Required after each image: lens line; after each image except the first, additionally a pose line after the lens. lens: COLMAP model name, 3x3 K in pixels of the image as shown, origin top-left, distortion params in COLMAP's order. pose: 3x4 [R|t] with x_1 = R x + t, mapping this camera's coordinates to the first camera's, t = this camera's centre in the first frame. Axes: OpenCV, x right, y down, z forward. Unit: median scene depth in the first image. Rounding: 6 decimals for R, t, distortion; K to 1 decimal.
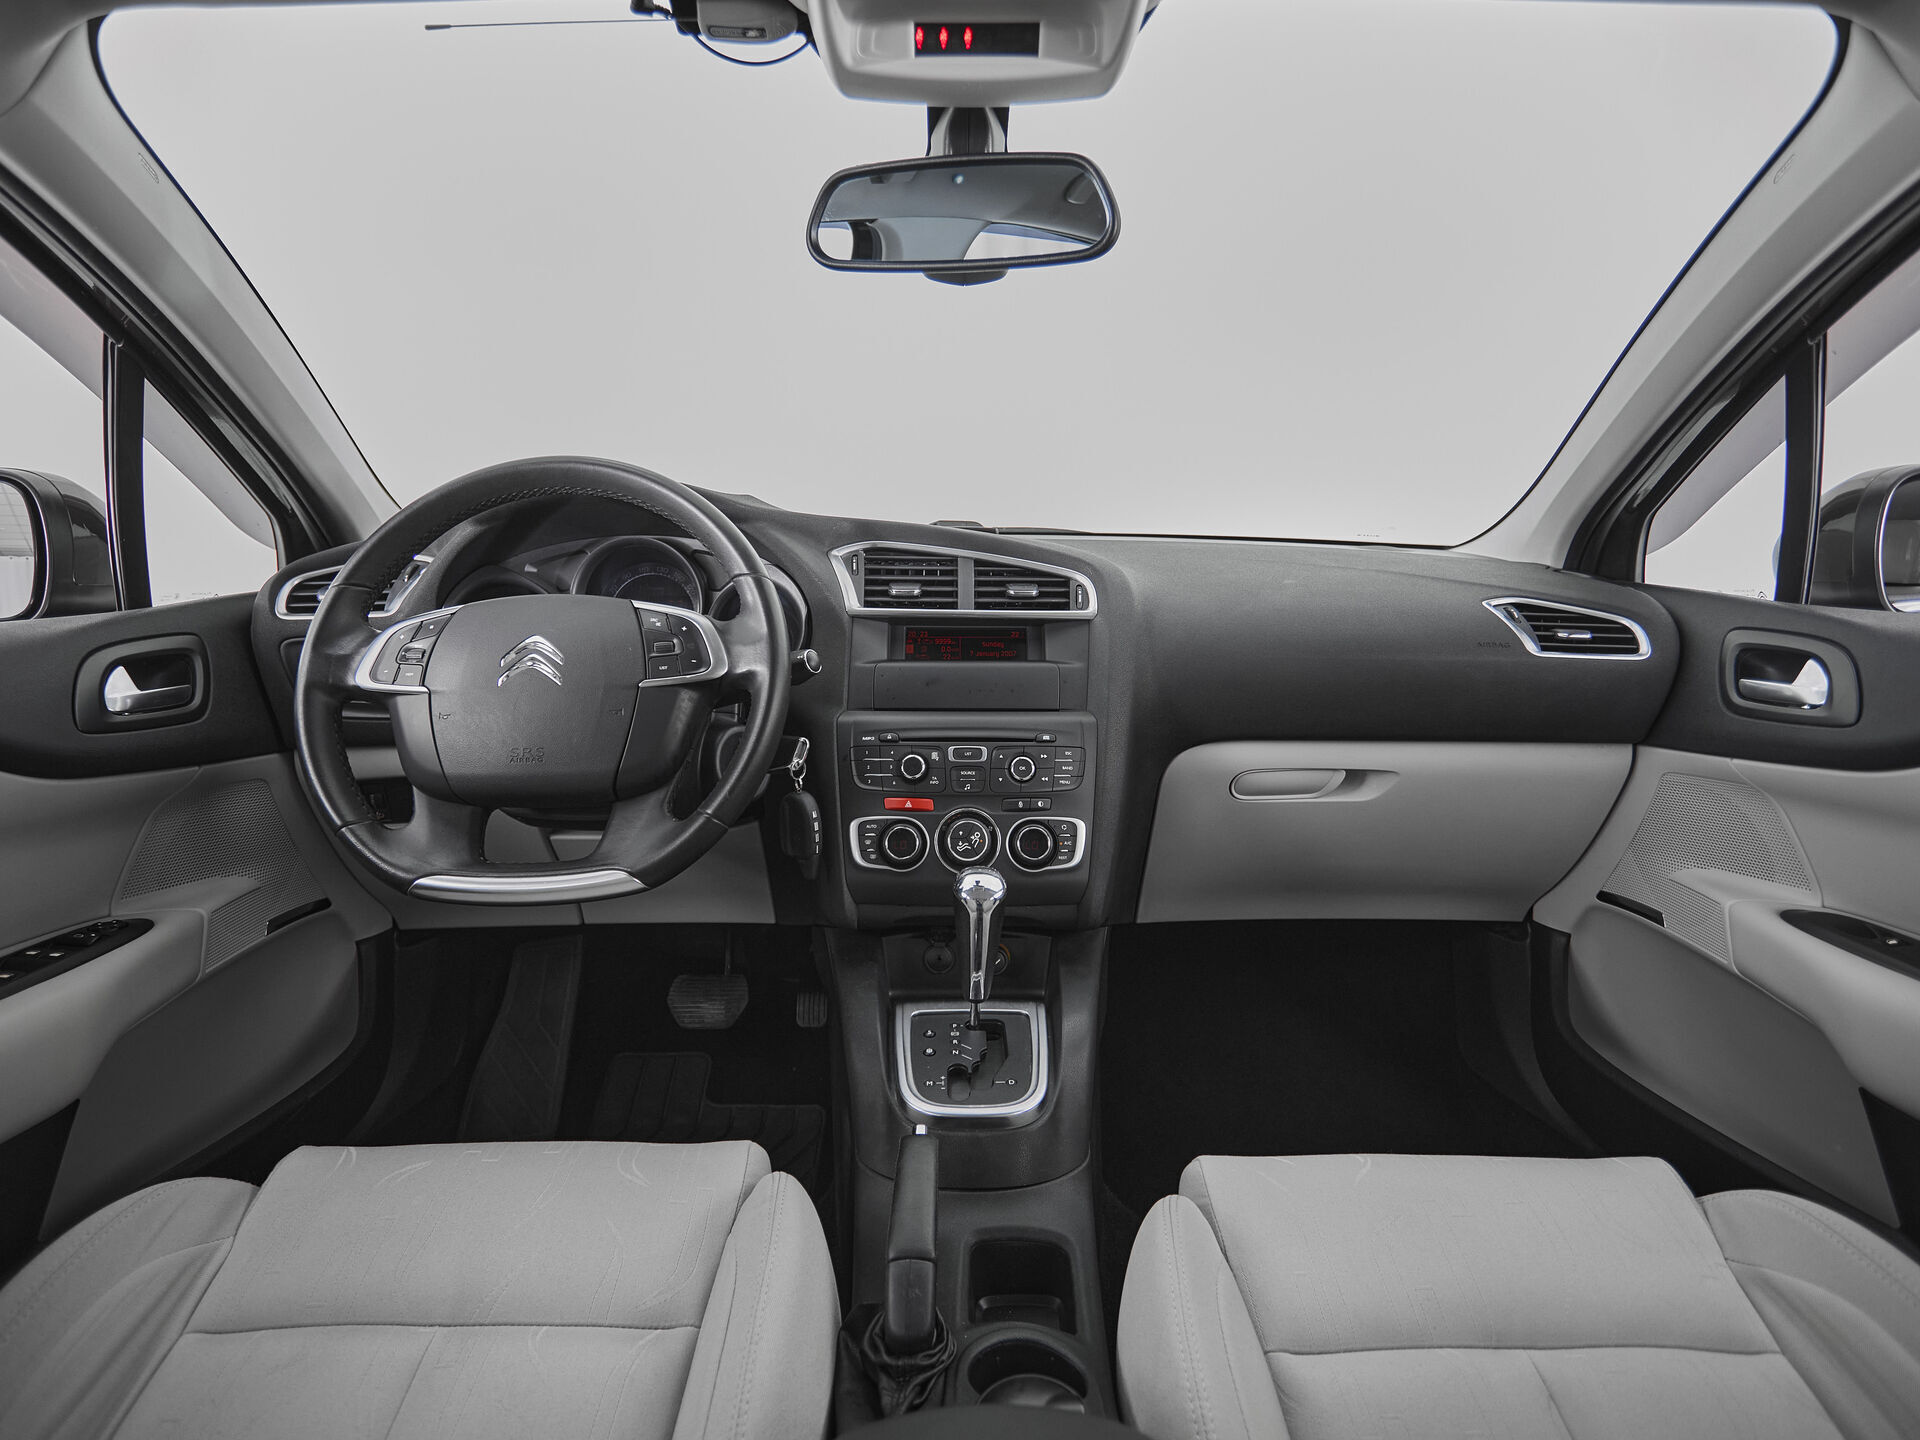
lens RADIAL K [[1043.6, 0, 960.0], [0, 1043.6, 720.0], [0, 0, 1]] dist [-0.002199, 0.000043]
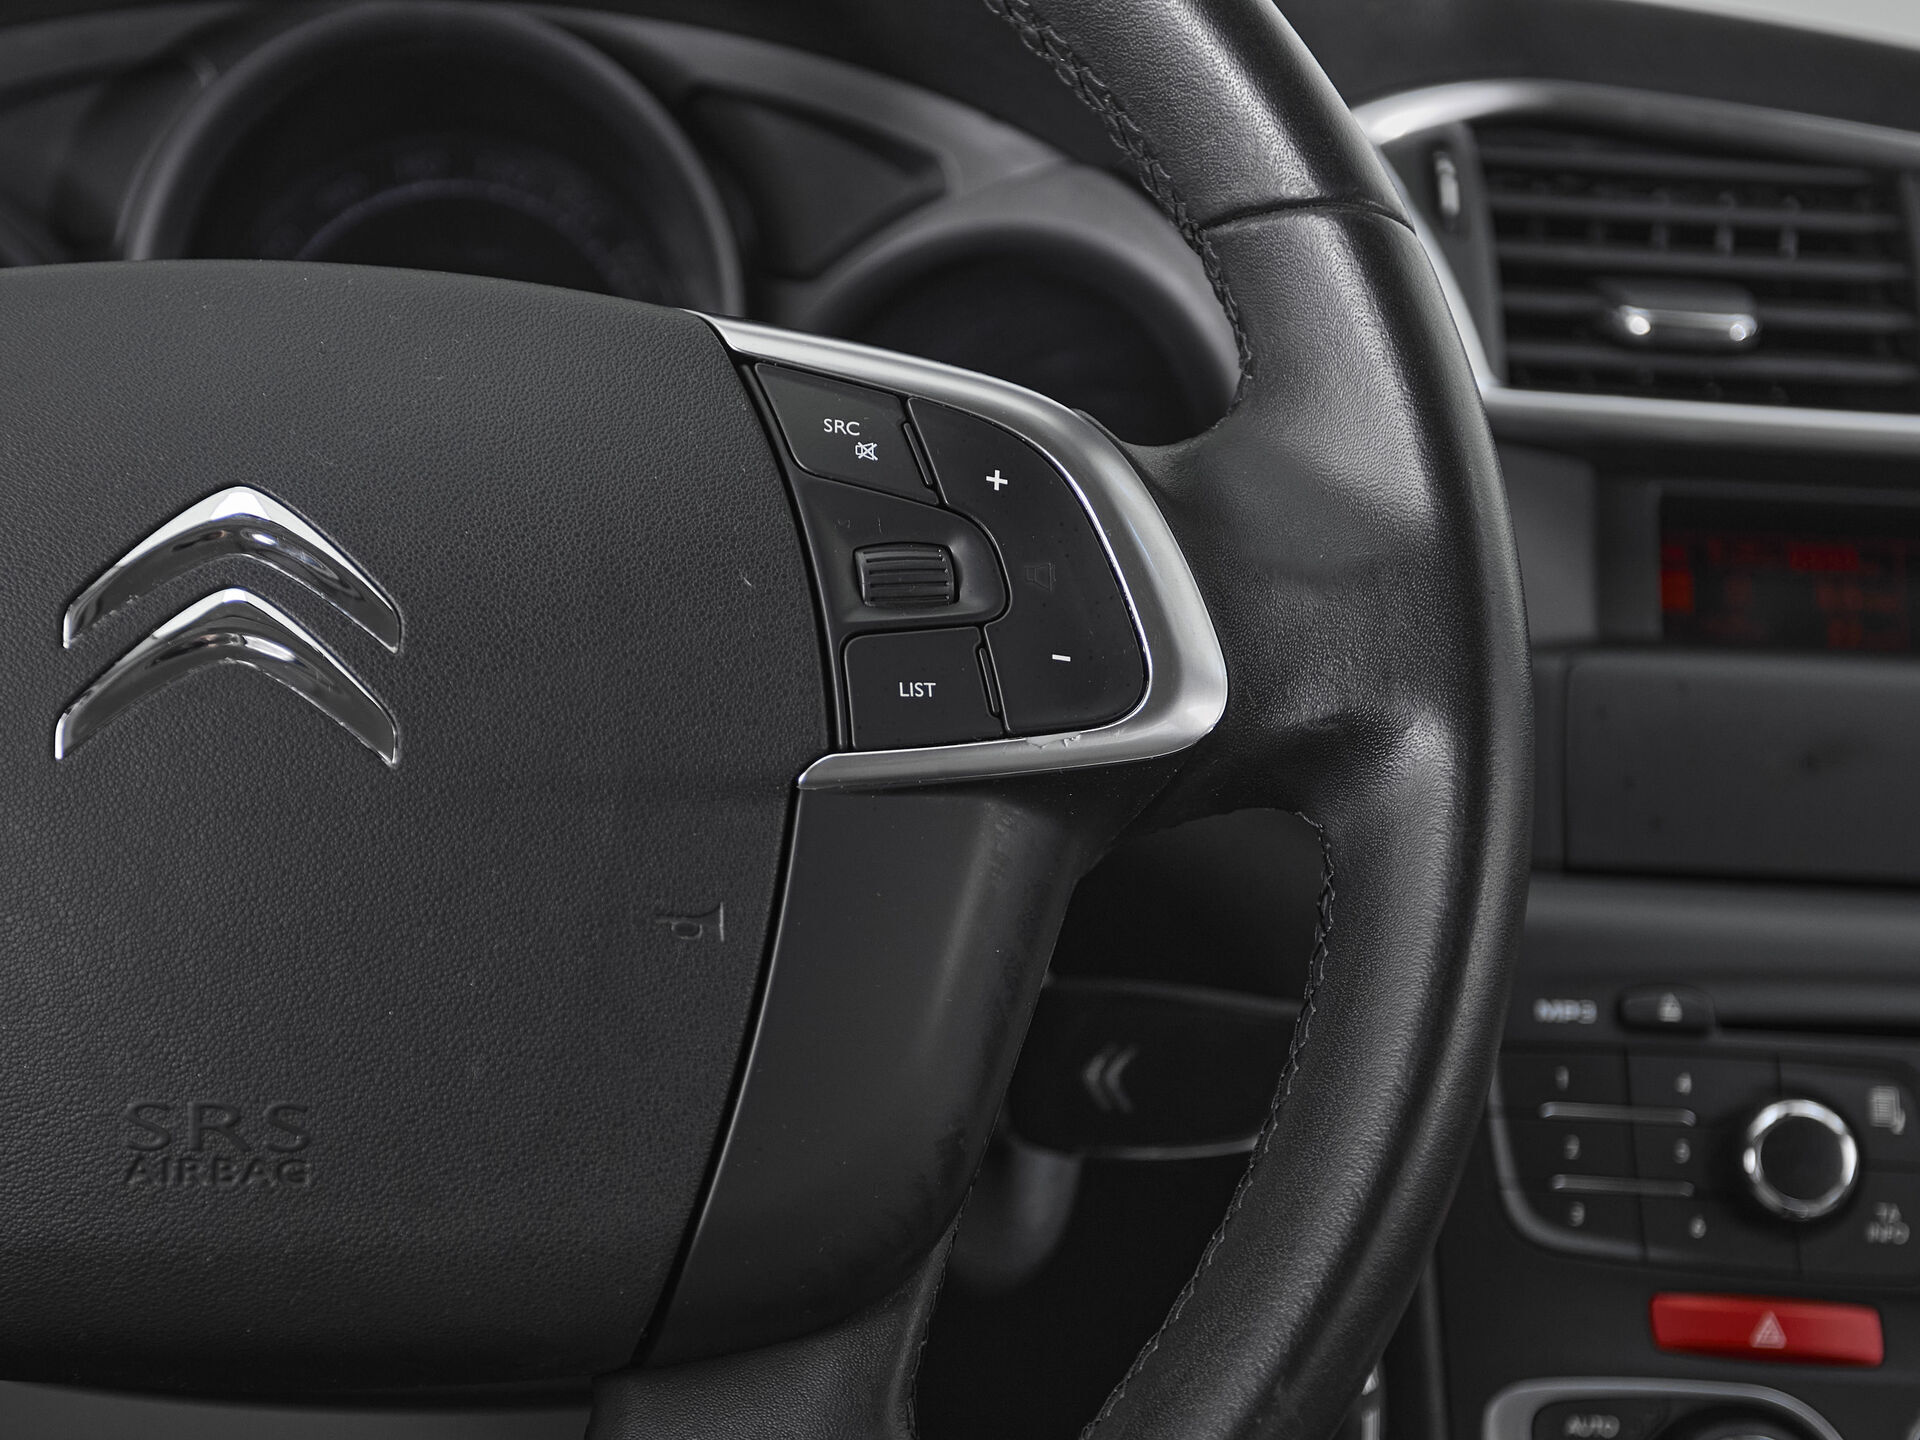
lens RADIAL K [[3159.9, 0, 817.9], [0, 3159.9, 991.5], [0, 0, 1]] dist [-0.001828, 0.057012]
pose [[0.998625, 0.039590, 0.034370, -0.269053], [-0.042556, 0.995002, 0.090332, -0.039372], [-0.030621, -0.091670, 0.995319, 0.362532]]
